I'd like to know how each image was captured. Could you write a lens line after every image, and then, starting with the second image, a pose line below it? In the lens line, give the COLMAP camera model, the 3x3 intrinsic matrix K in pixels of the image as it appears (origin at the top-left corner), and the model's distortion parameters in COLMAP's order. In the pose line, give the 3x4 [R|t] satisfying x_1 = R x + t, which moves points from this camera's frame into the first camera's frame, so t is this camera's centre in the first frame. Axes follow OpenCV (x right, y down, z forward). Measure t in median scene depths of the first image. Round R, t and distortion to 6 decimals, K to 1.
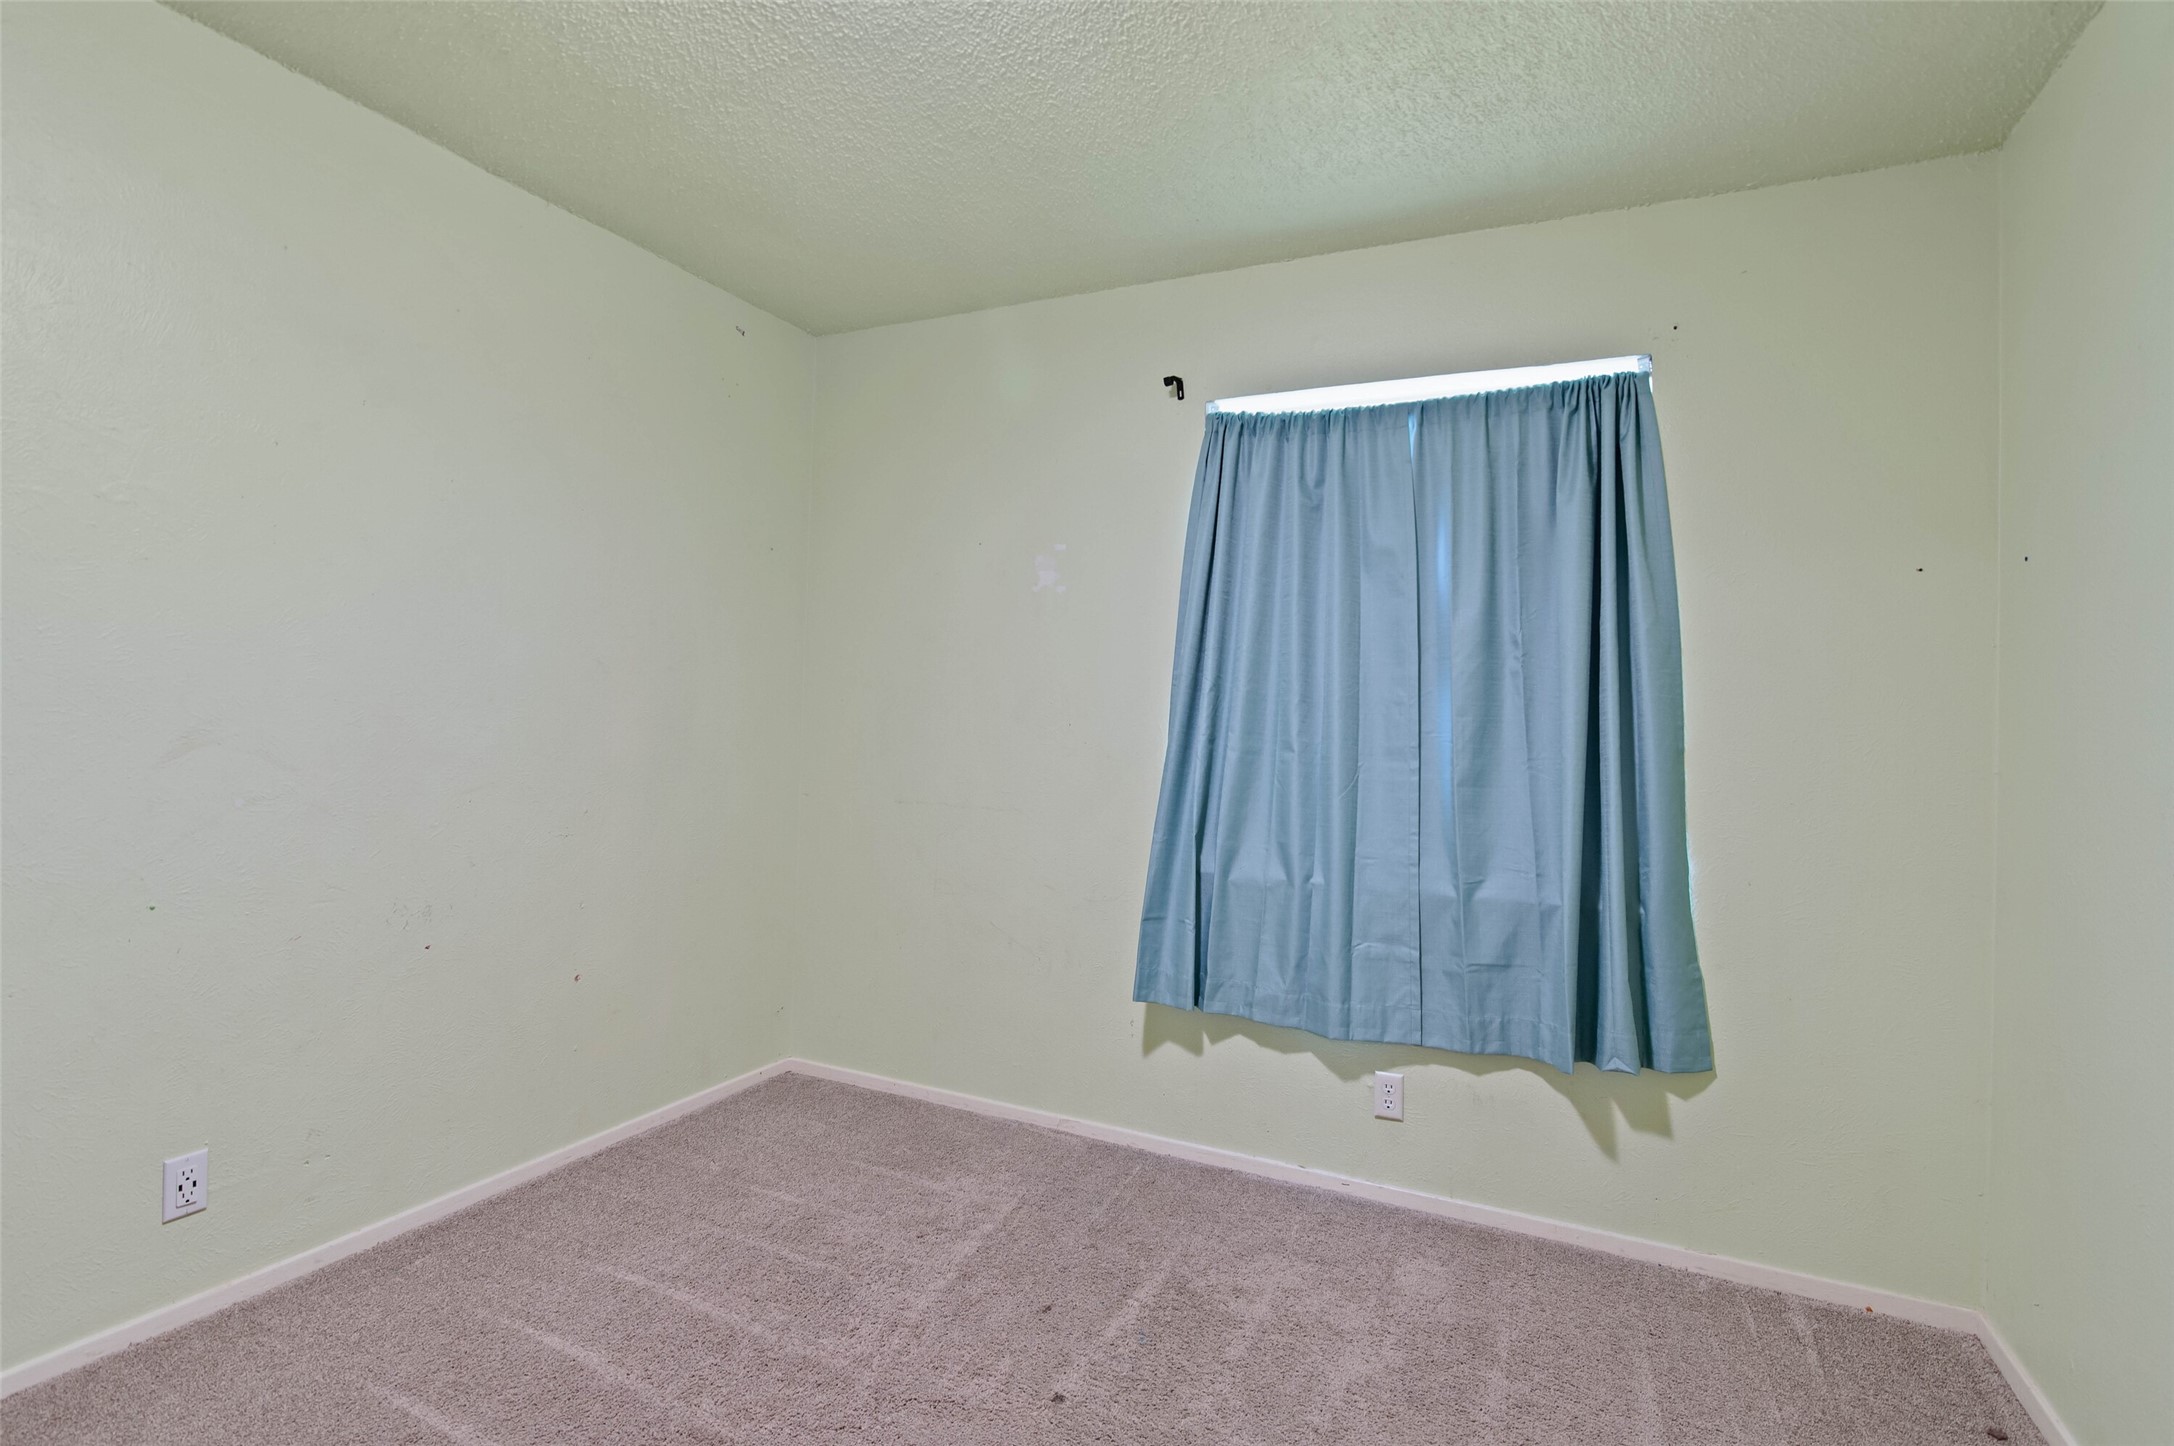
lens RADIAL K [[1009.0, 0, 1091.0], [0, 1009.0, 720.1], [0, 0, 1]] dist [-0.001747, 0.001031]
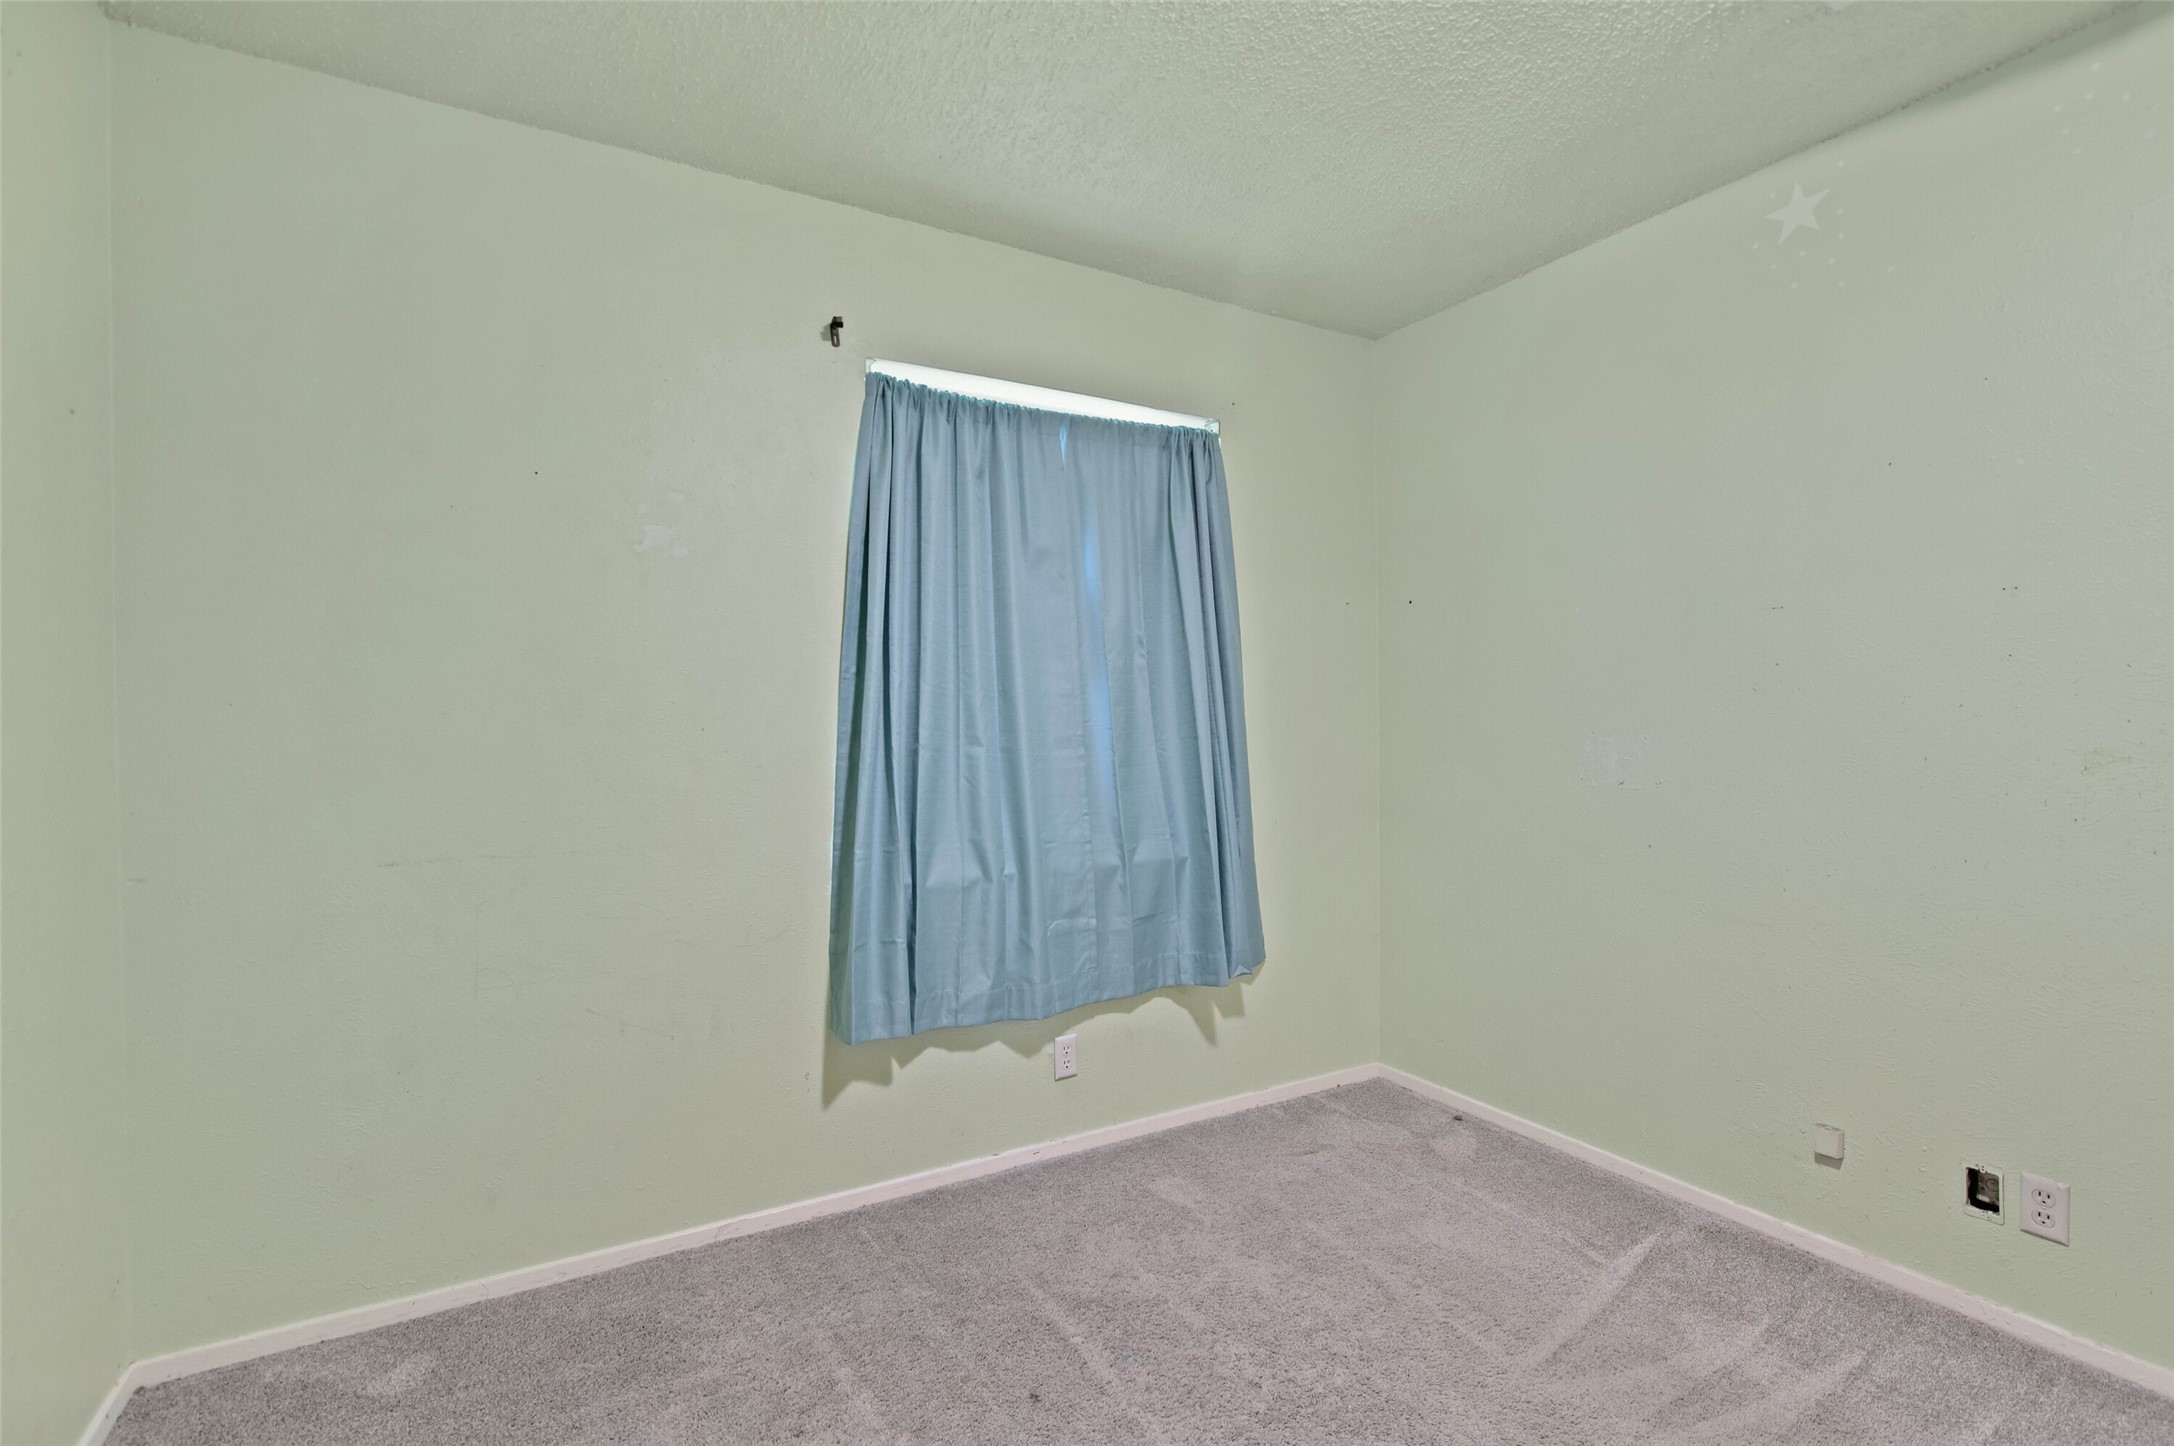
lens RADIAL K [[1009.0, 0, 1091.0], [0, 1009.0, 720.1], [0, 0, 1]] dist [-0.001747, 0.001031]
pose [[0.577498, -0.046677, 0.815057, -0.546419], [0.013540, 0.998774, 0.047605, -0.040282], [-0.816280, -0.016456, 0.577422, 0.347912]]
